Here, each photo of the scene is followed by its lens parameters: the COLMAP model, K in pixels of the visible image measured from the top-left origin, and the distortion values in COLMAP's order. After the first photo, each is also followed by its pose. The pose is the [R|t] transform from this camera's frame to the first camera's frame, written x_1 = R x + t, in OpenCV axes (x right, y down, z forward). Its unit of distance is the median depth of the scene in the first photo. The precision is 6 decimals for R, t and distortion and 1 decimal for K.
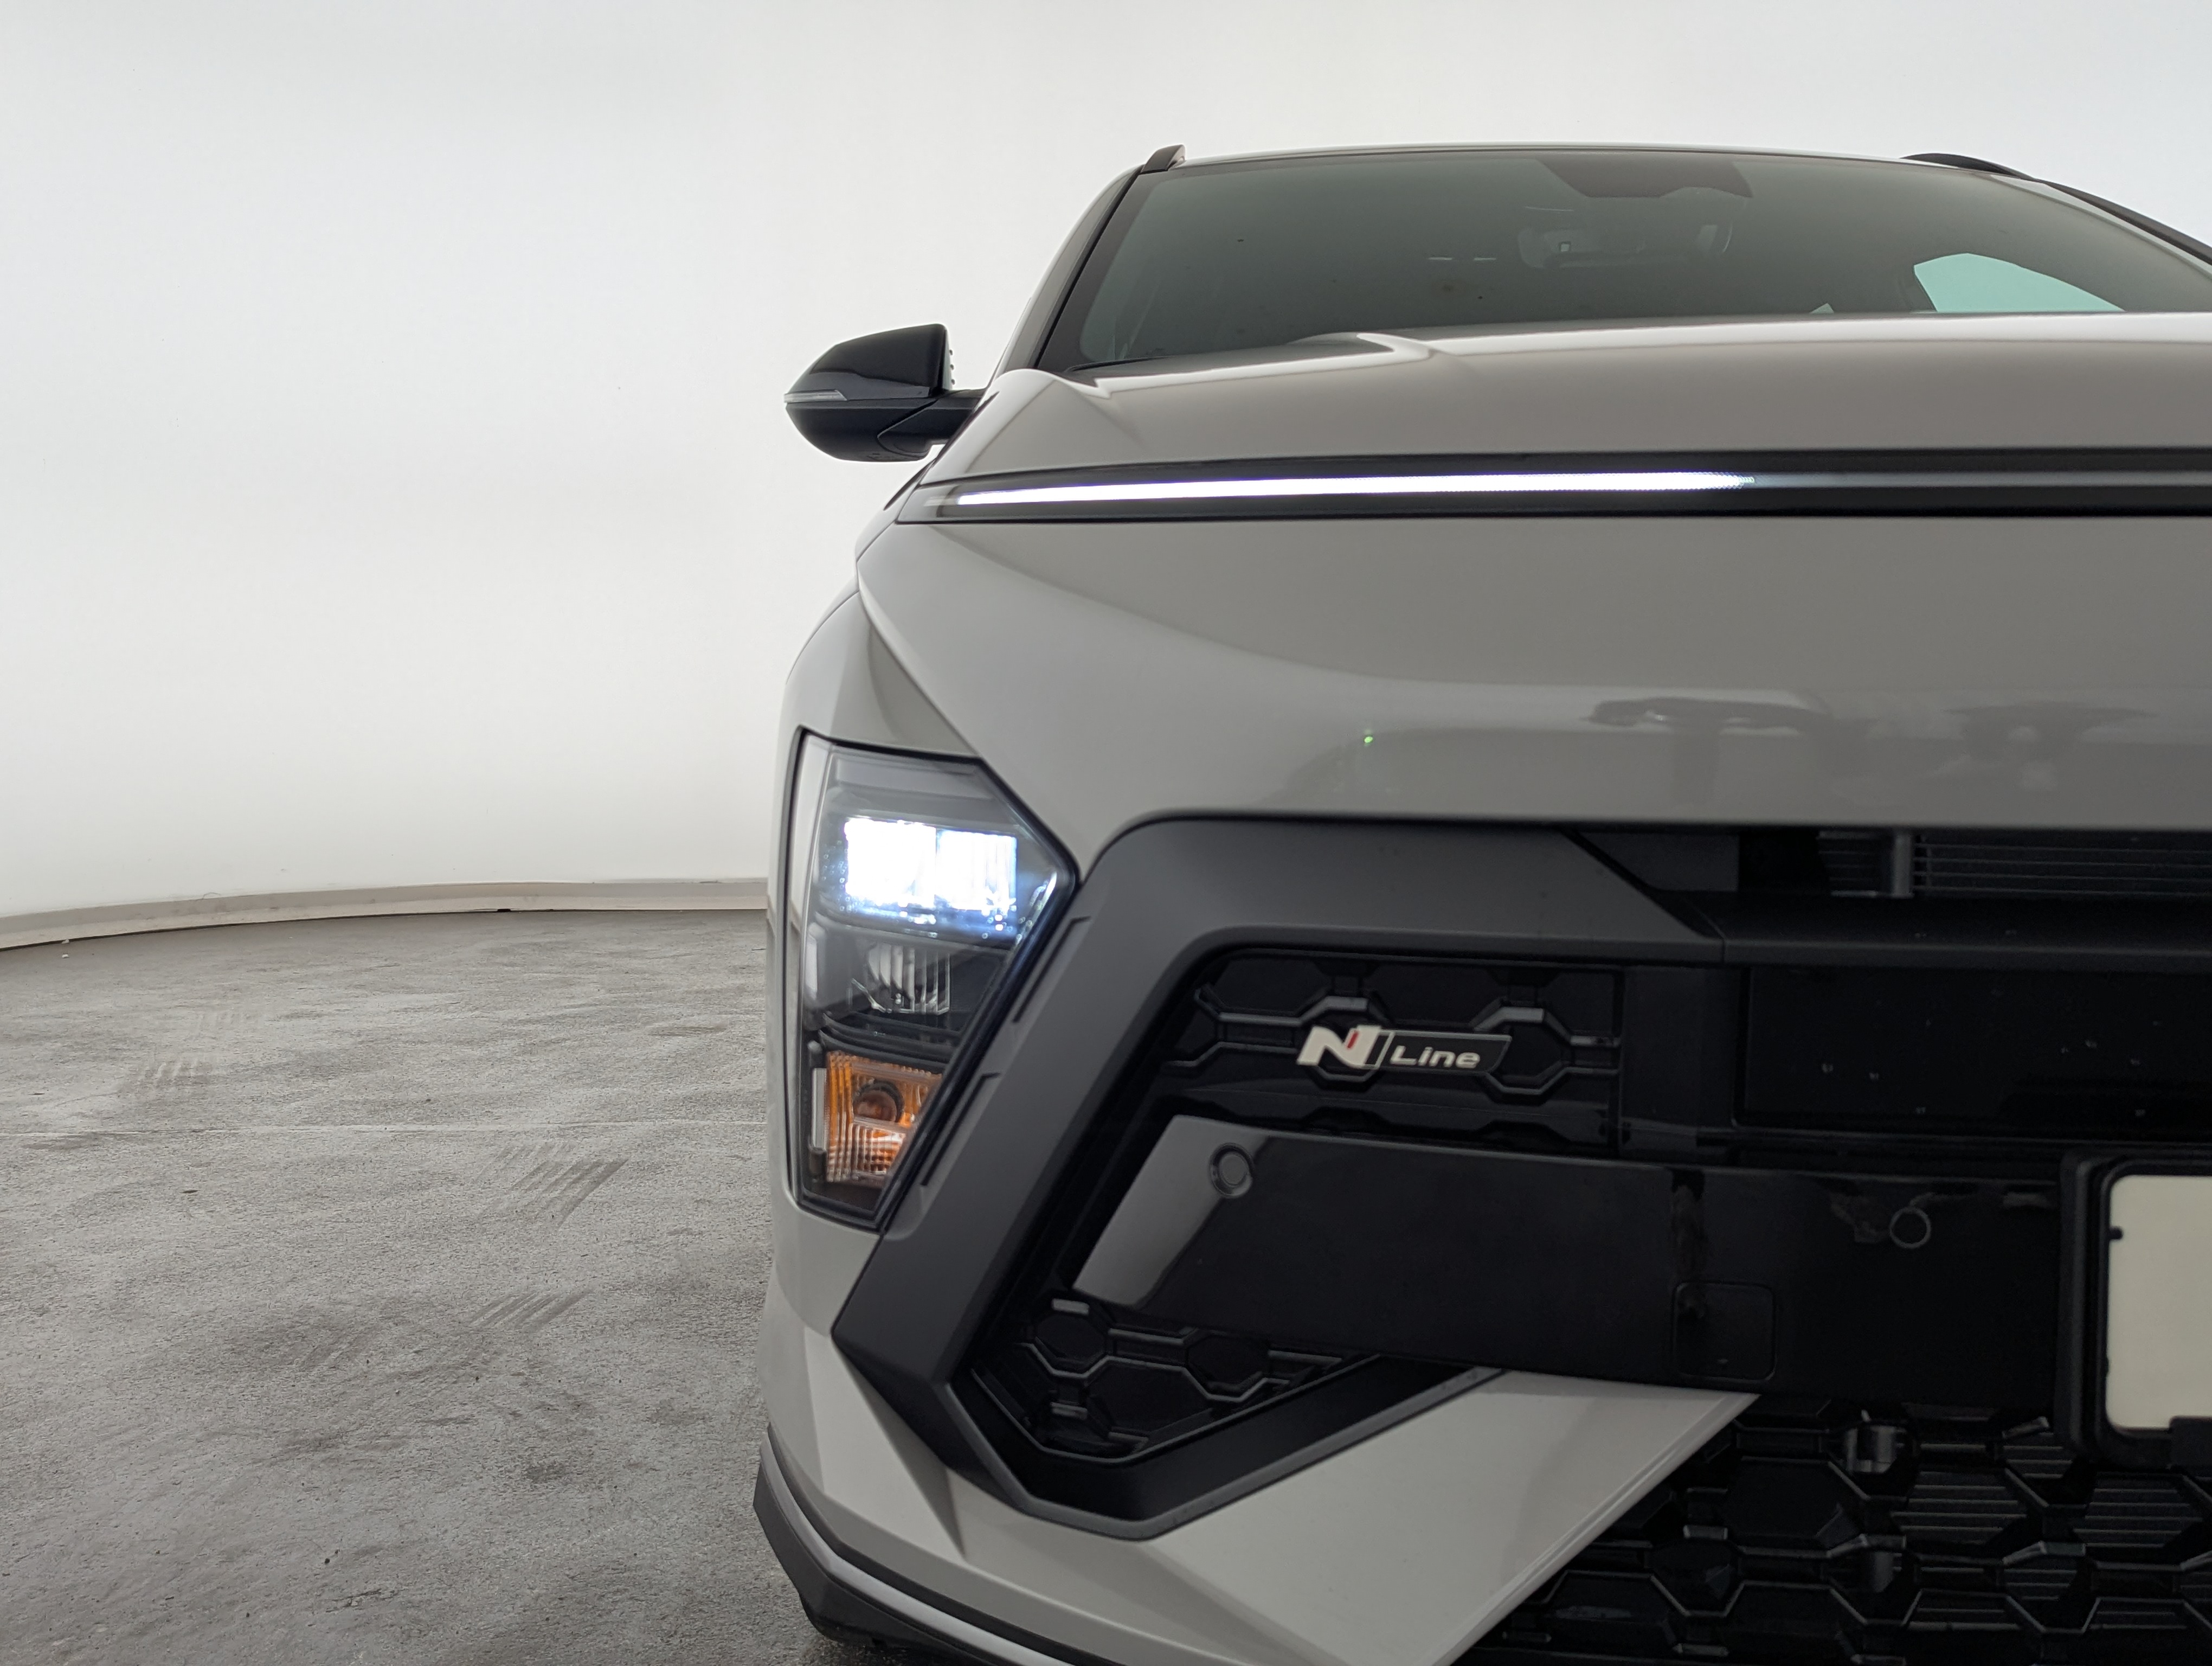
lens RADIAL K [[2088.7, 0, 1109.0], [0, 2088.7, 823.0], [0, 0, 1]] dist [0.045009, -0.019897]
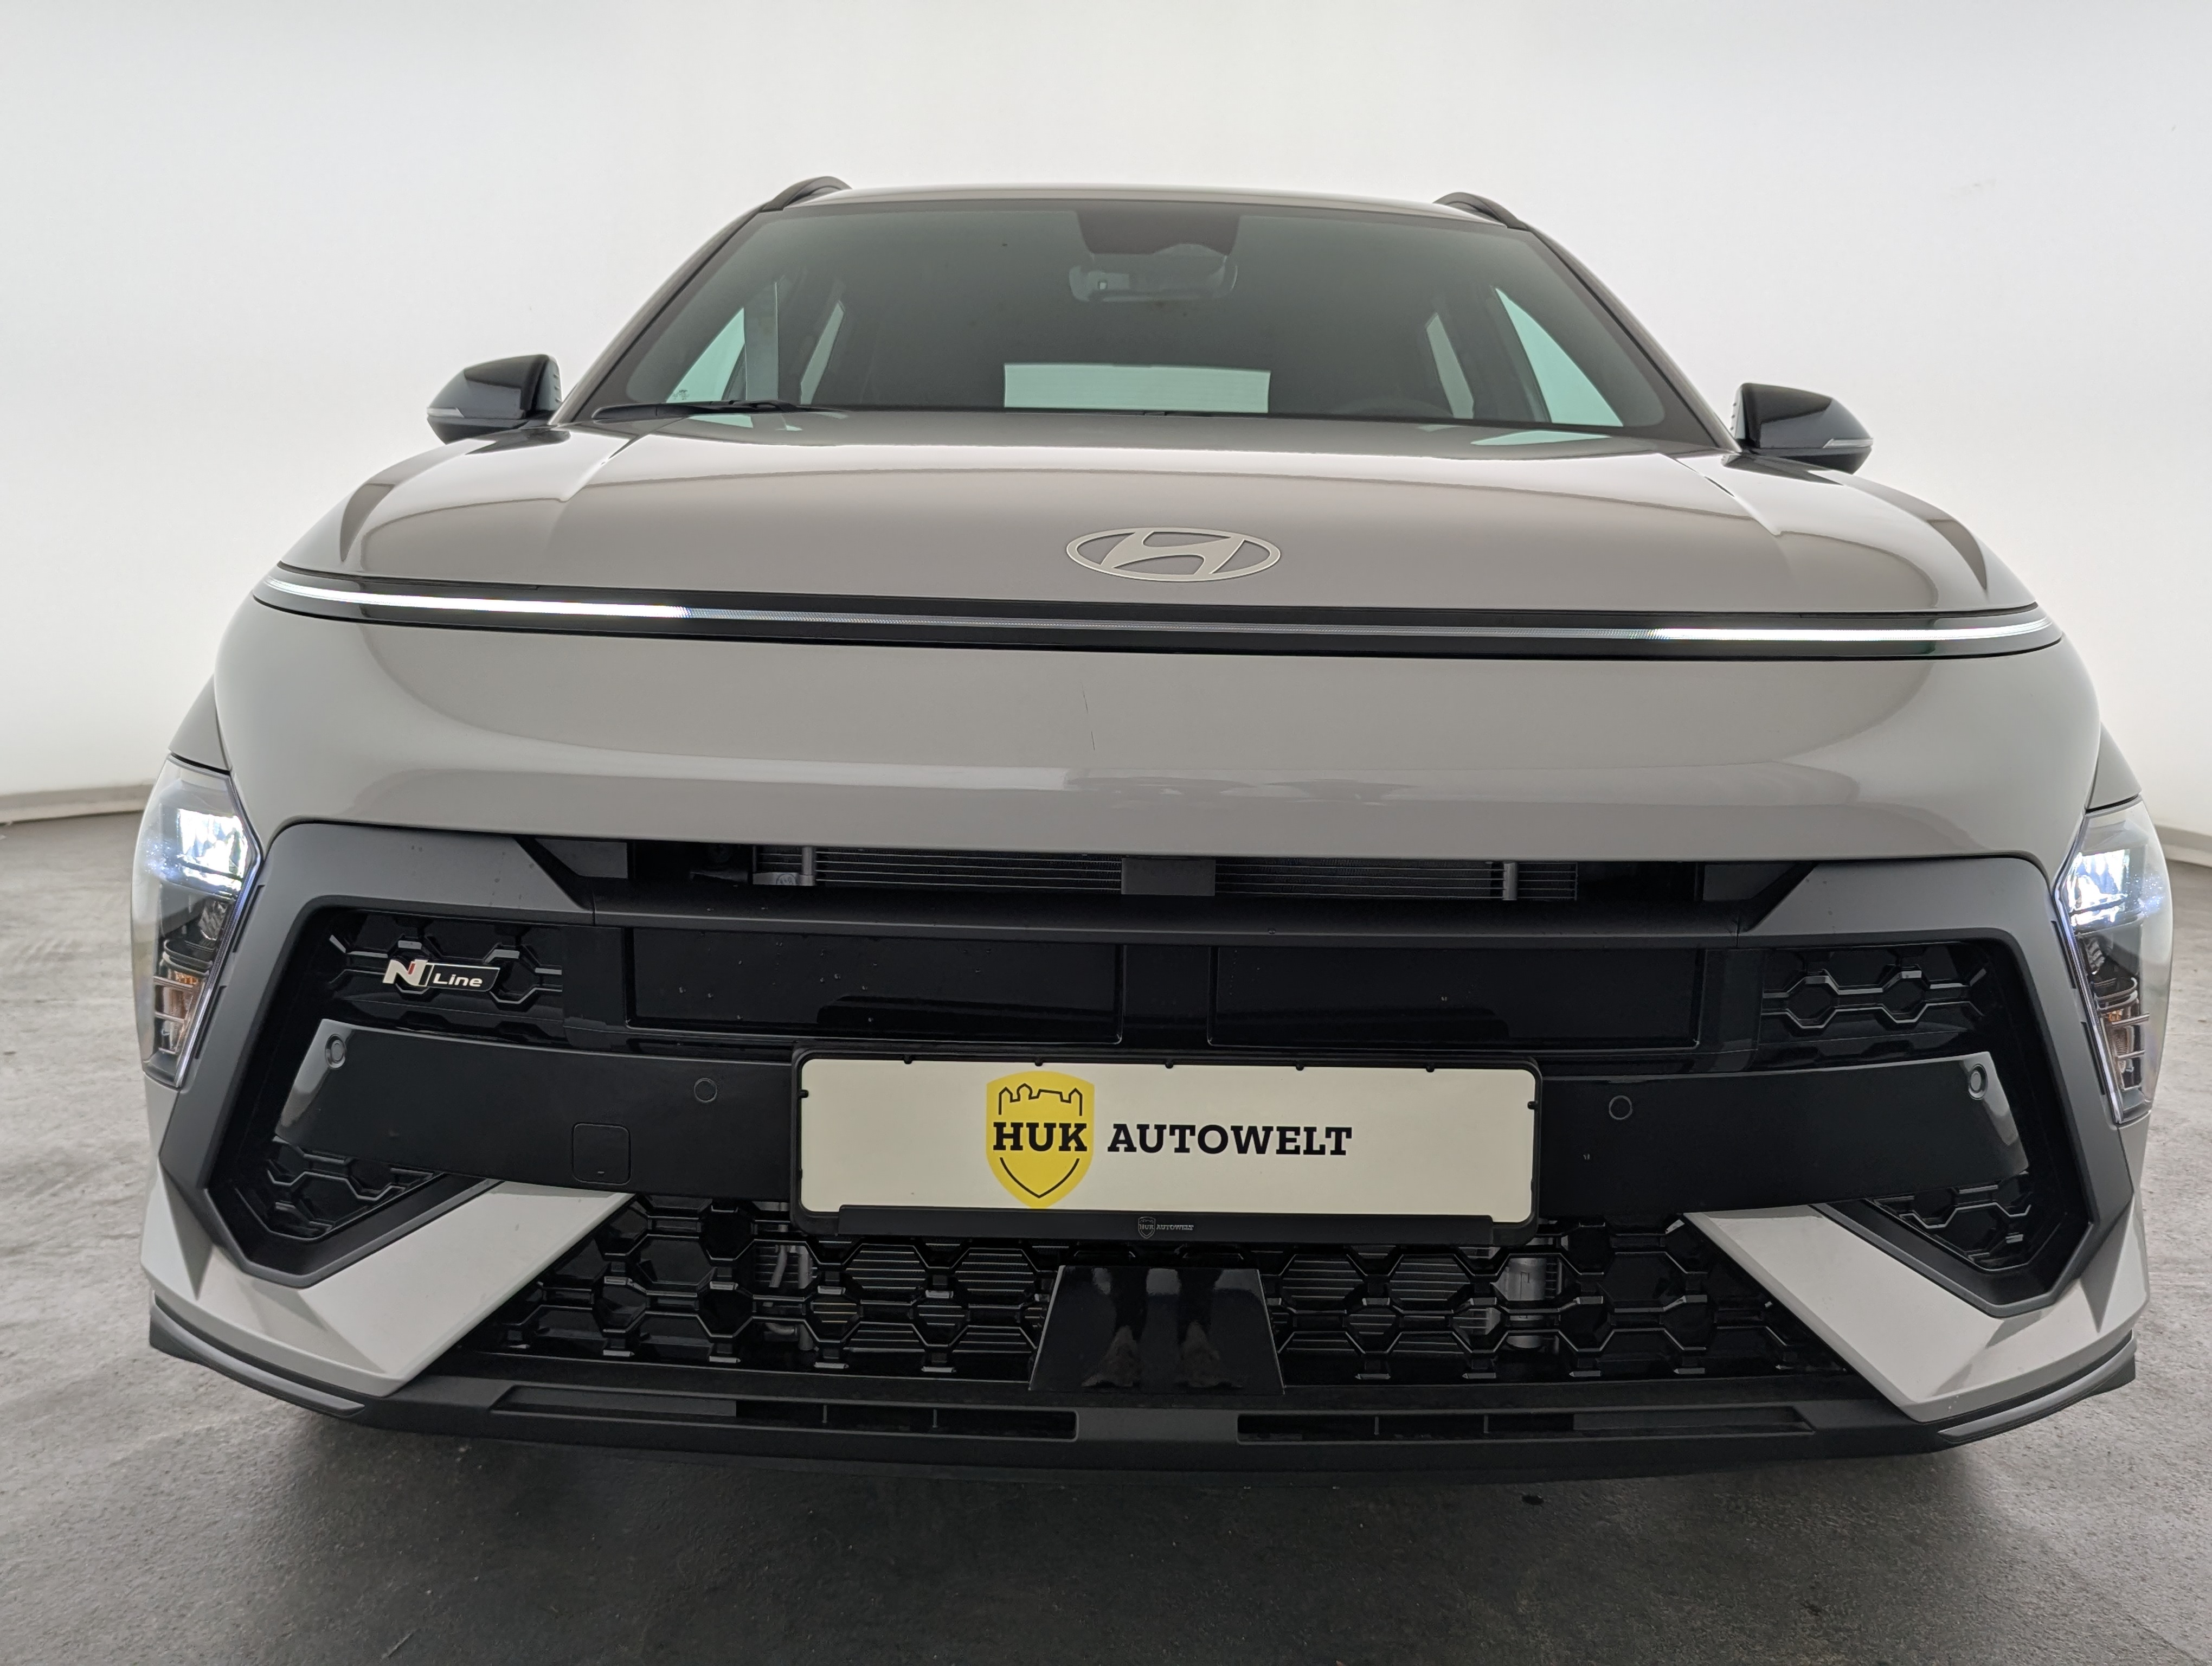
lens RADIAL K [[2068.8, 0, 1116.6], [0, 2068.8, 808.6], [0, 0, 1]] dist [0.083862, -0.112437]
pose [[0.999819, 0.012999, -0.013923, 0.607685], [-0.012269, 0.998607, 0.051317, -0.092495], [0.014571, -0.051137, 0.998585, -0.489178]]
